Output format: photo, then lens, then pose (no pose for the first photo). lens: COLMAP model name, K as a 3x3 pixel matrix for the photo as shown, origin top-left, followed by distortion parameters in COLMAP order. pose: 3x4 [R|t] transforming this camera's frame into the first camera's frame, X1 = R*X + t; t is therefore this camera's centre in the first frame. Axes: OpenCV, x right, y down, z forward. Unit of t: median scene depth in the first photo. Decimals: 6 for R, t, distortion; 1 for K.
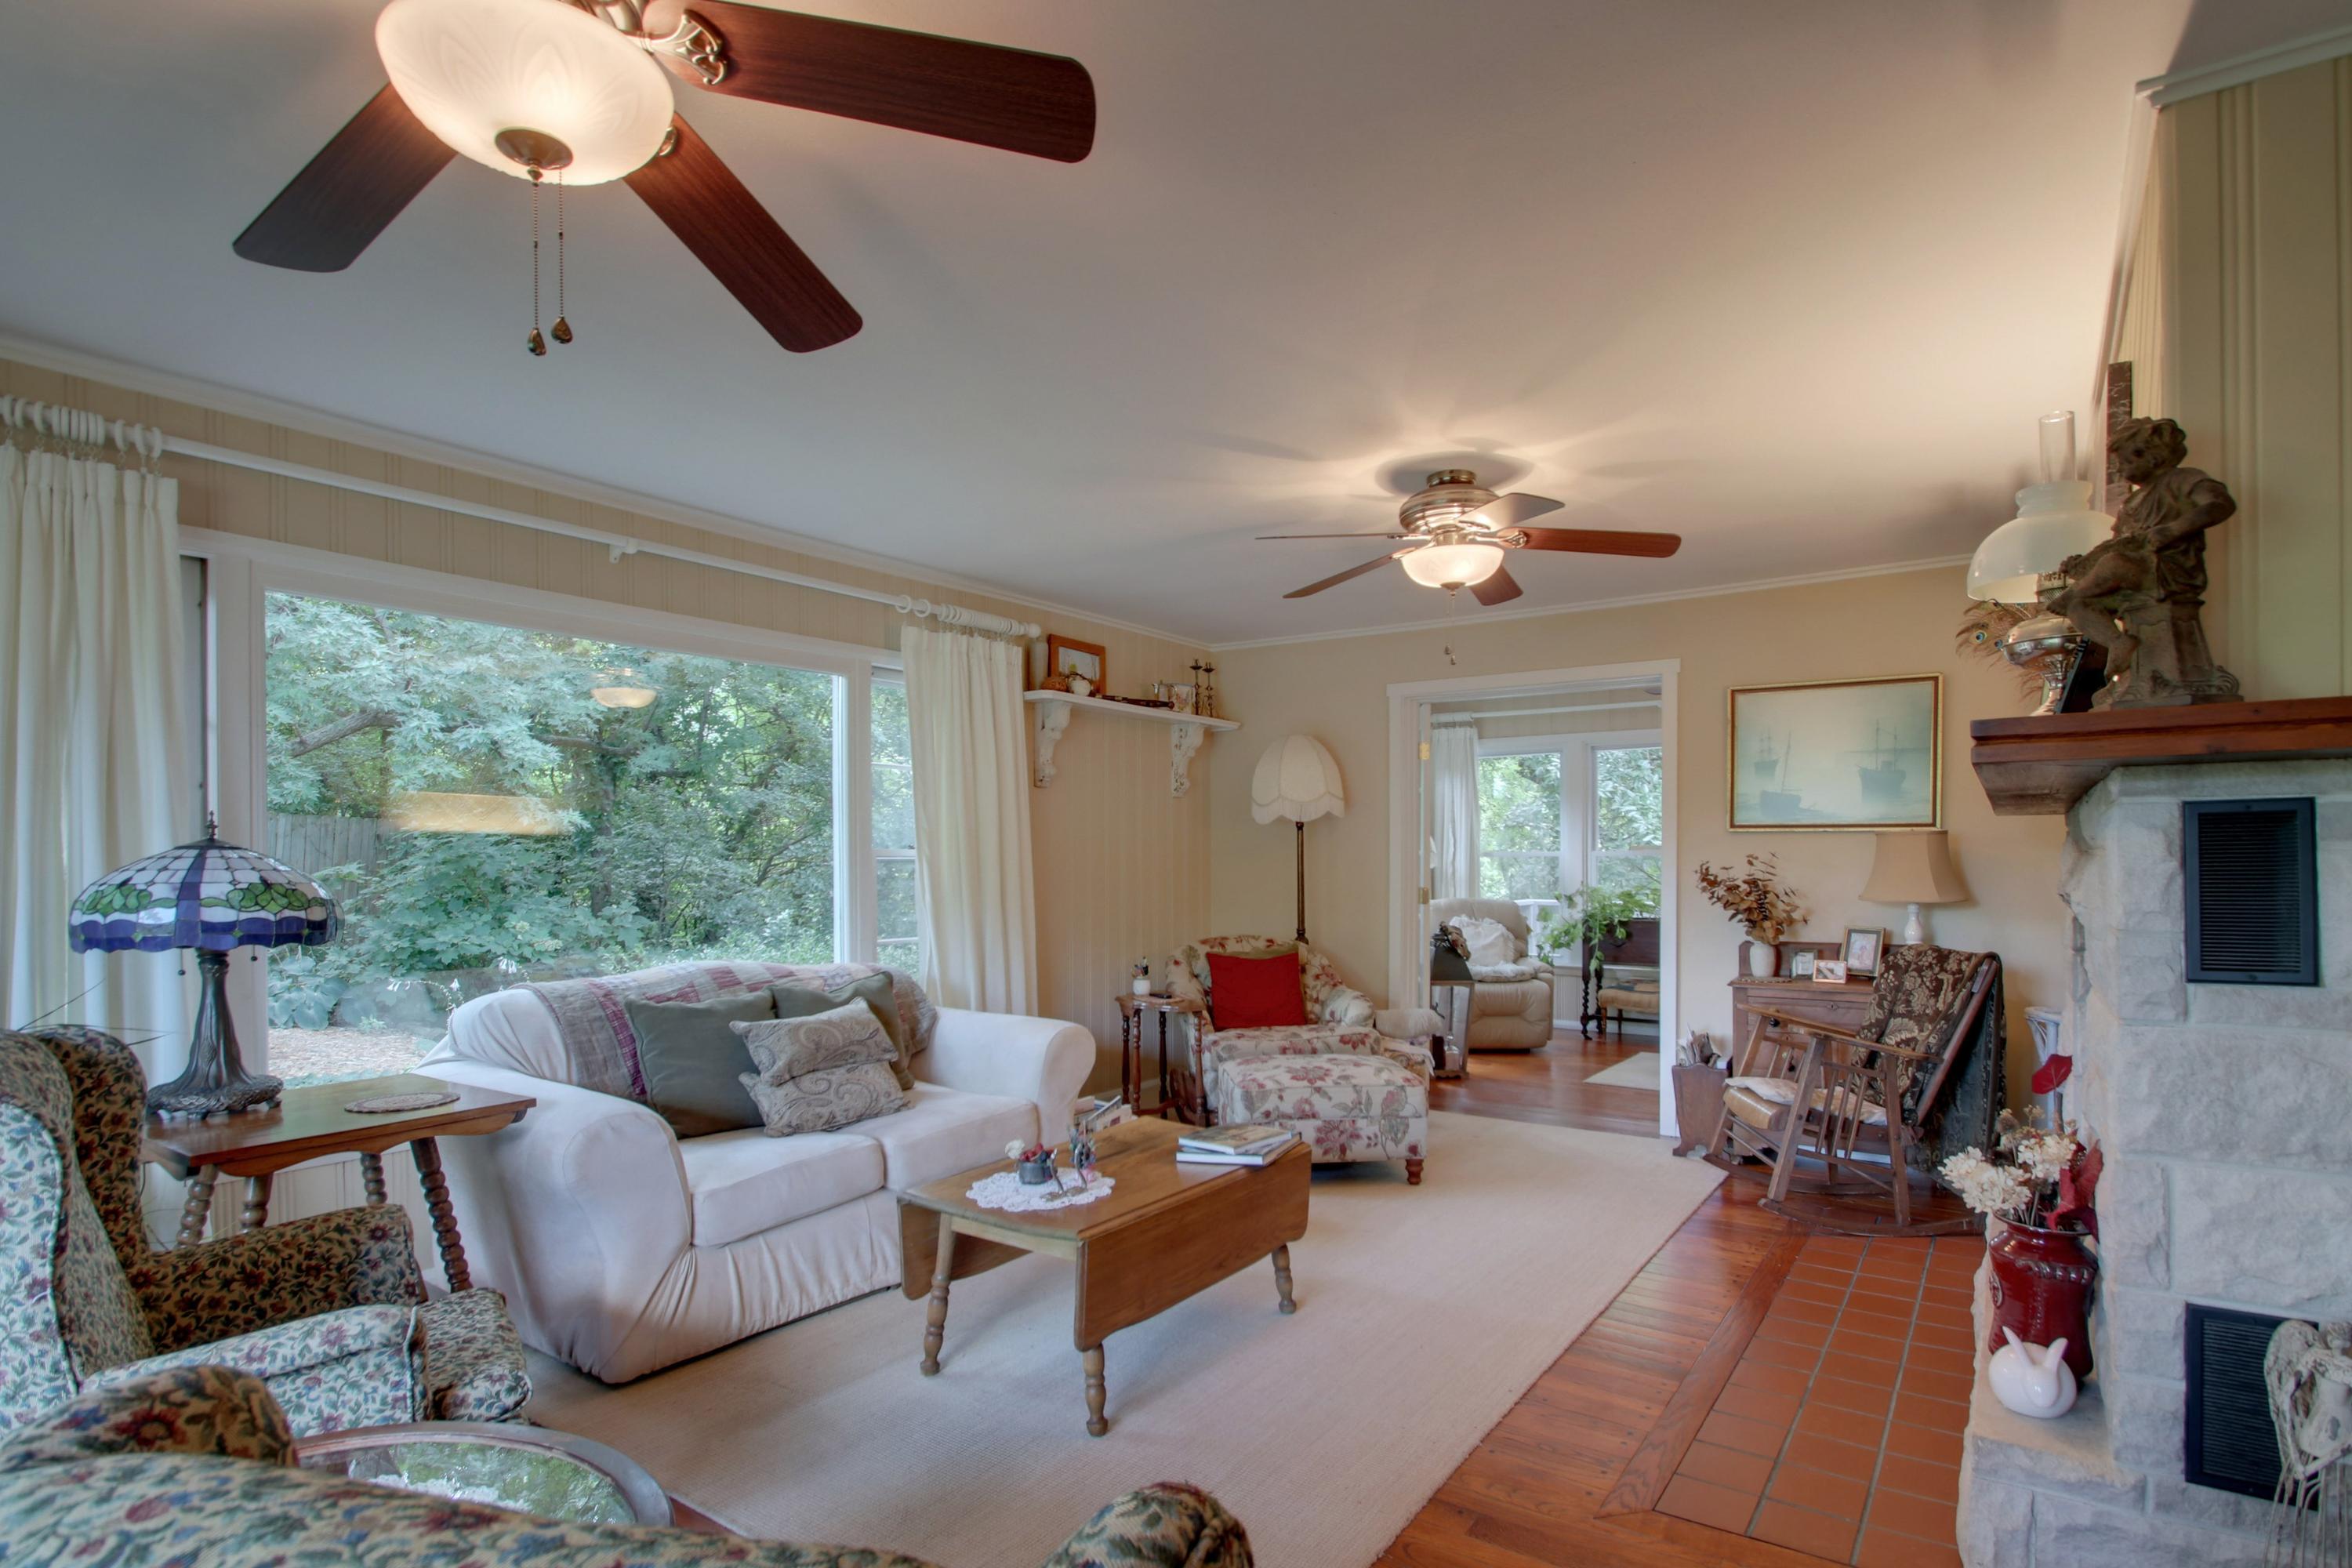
lens RADIAL K [[1251.7, 0, 1196.1], [0, 1251.7, 874.5], [0, 0, 1]] dist [0.009773, -0.012643]
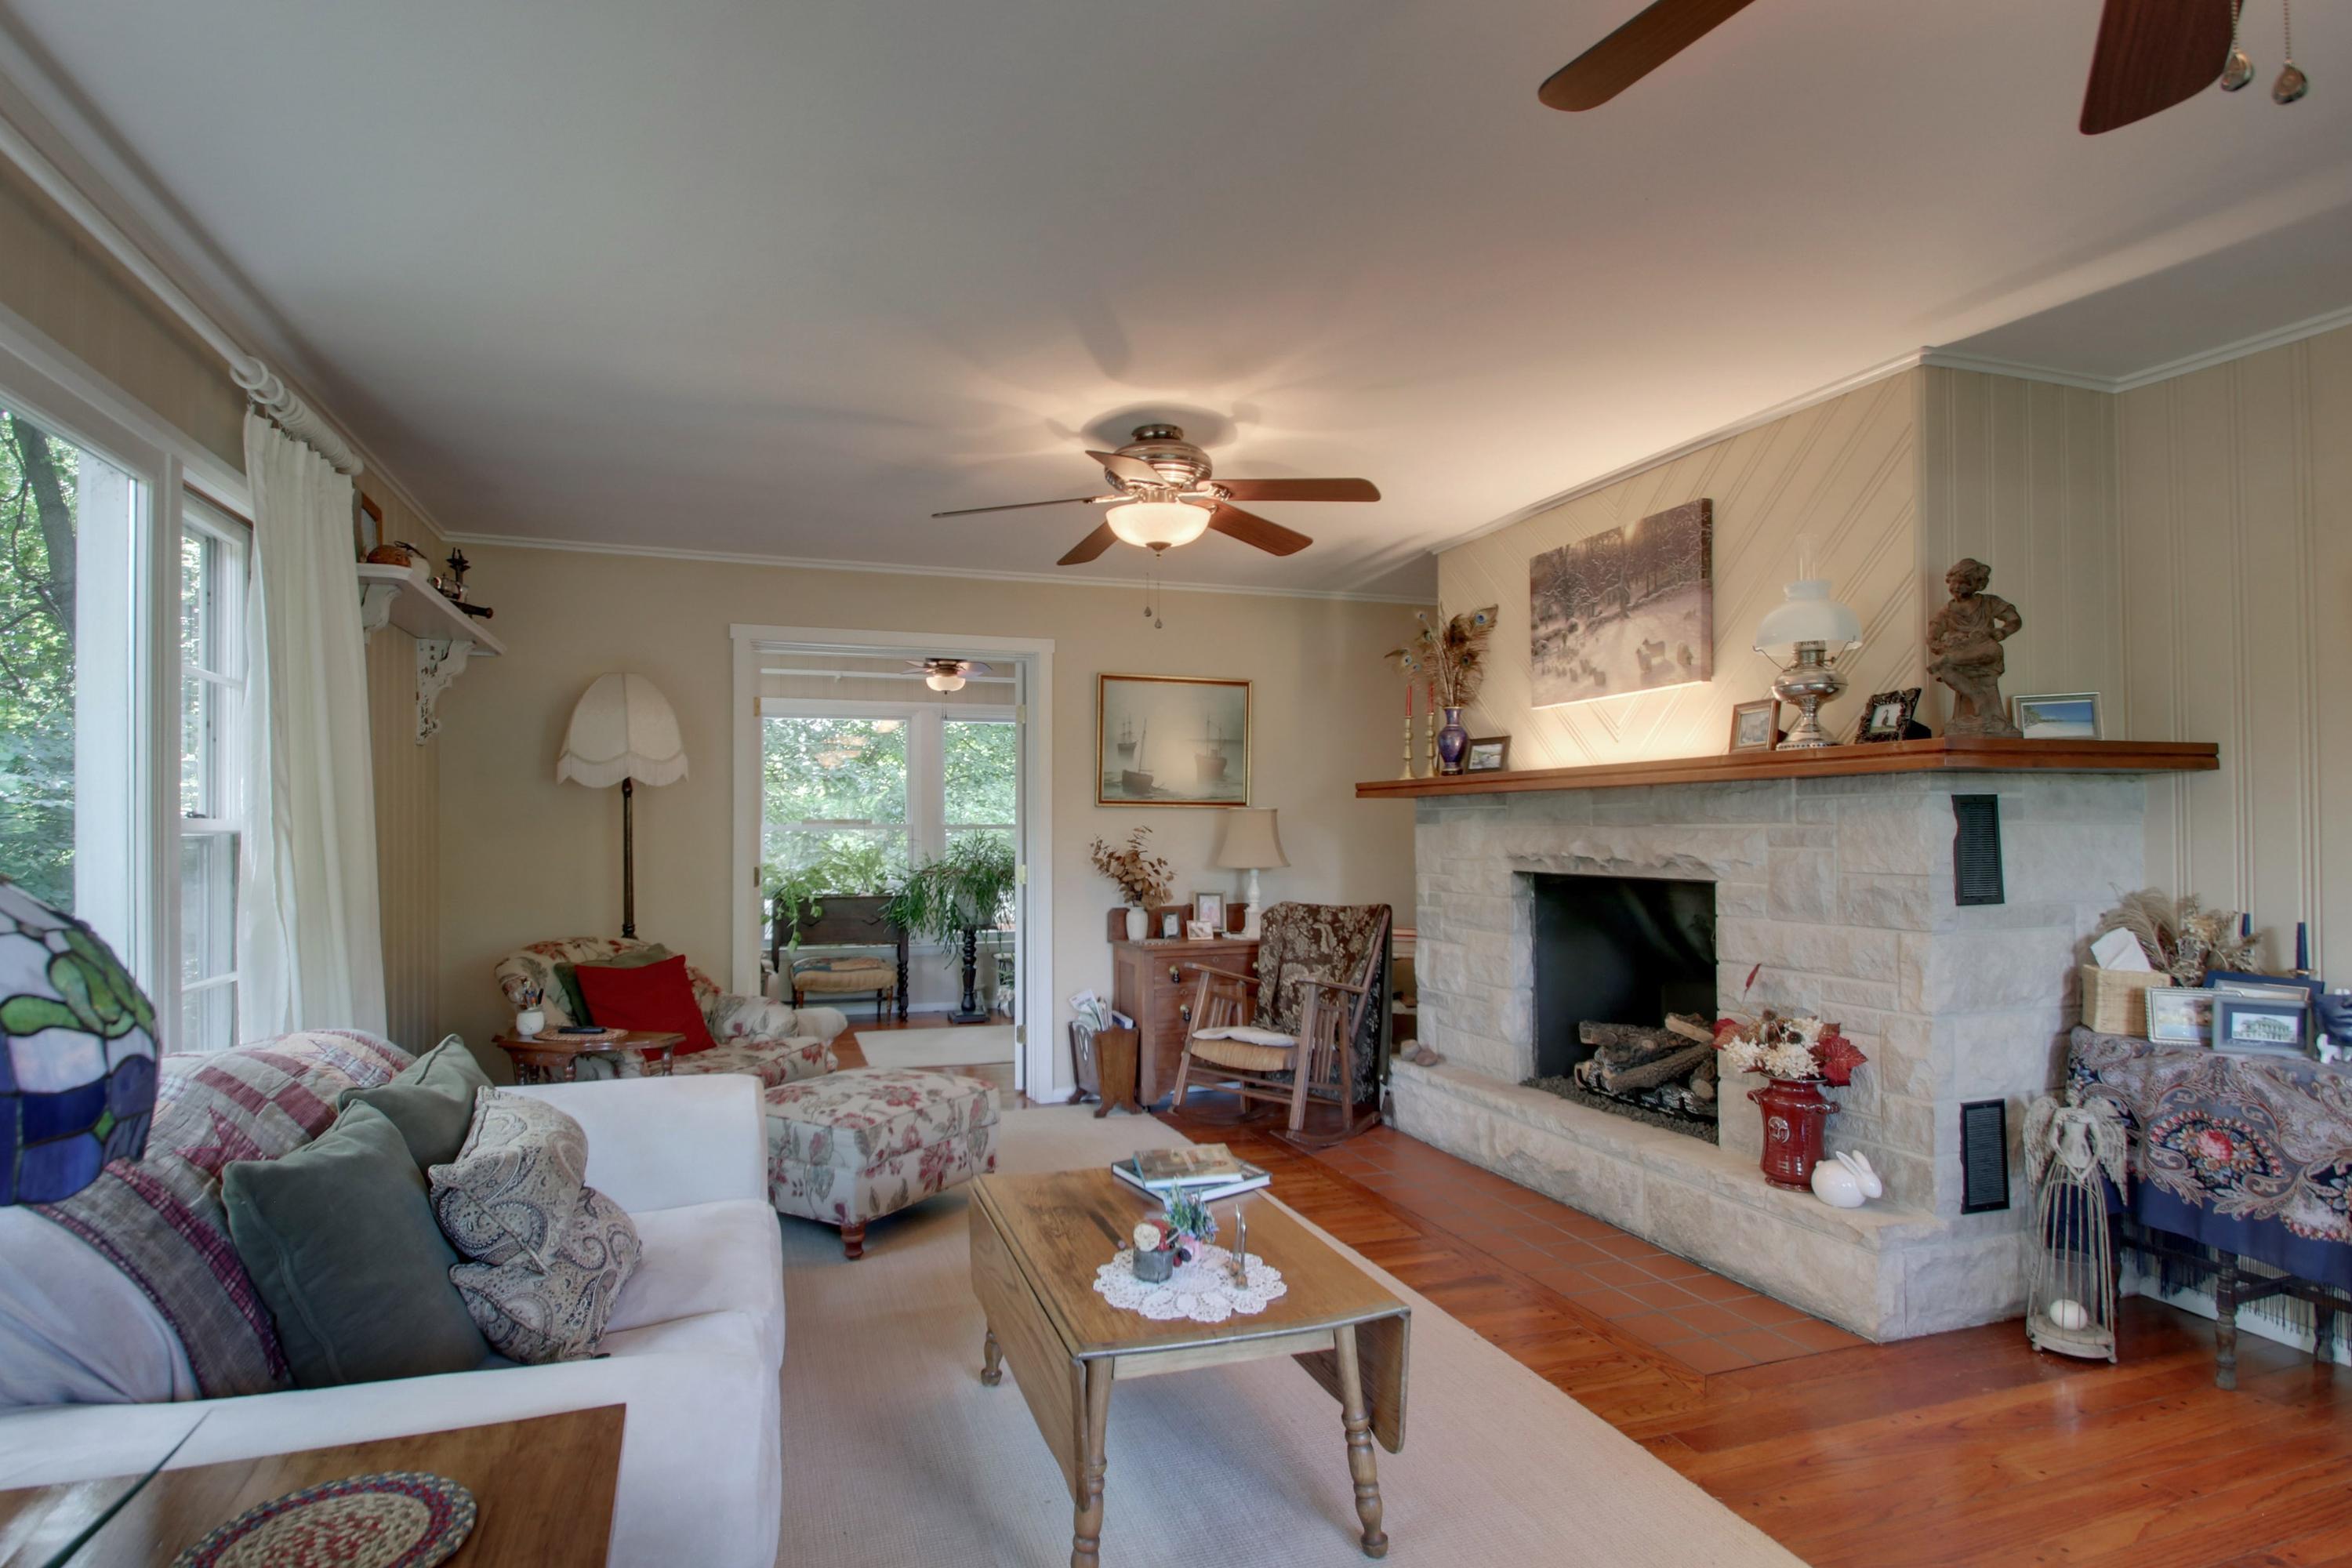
lens RADIAL K [[1251.7, 0, 1205.0], [0, 1251.7, 819.5], [0, 0, 1]] dist [0.009773, -0.012643]
pose [[0.576710, 0.005594, 0.816930, -0.472059], [0.013392, 0.999777, -0.016300, -0.005688], [-0.816839, 0.020341, 0.576506, 0.365184]]
